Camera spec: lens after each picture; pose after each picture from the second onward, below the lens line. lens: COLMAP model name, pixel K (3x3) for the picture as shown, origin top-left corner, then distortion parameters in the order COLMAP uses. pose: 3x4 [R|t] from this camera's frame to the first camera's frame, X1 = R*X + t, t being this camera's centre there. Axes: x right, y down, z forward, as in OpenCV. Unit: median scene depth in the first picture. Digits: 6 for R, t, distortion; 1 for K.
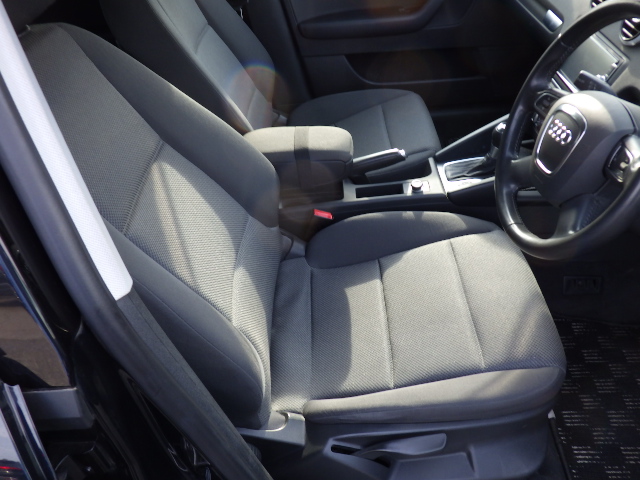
lens RADIAL K [[525.6, 0, 320.0], [0, 525.6, 240.0], [0, 0, 1]] dist [-0.005625, -0.003042]
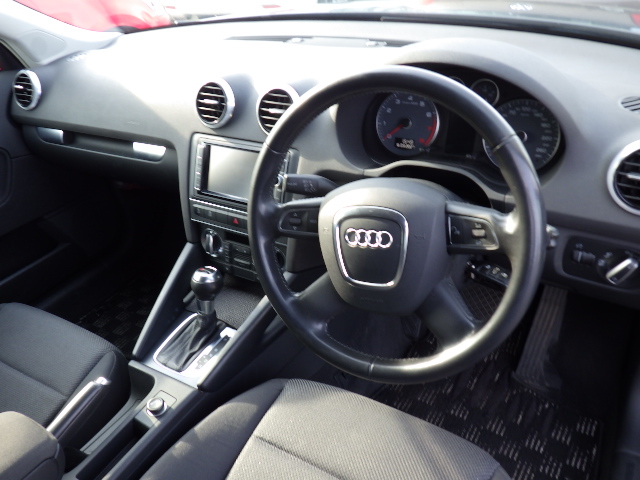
lens RADIAL K [[525.6, 0, 320.0], [0, 525.6, 240.0], [0, 0, 1]] dist [-0.005625, -0.003042]
pose [[0.524583, -0.434007, 0.732428, -0.114582], [0.596430, 0.801252, 0.047612, -0.187148], [-0.607523, 0.411866, 0.679178, 0.323457]]
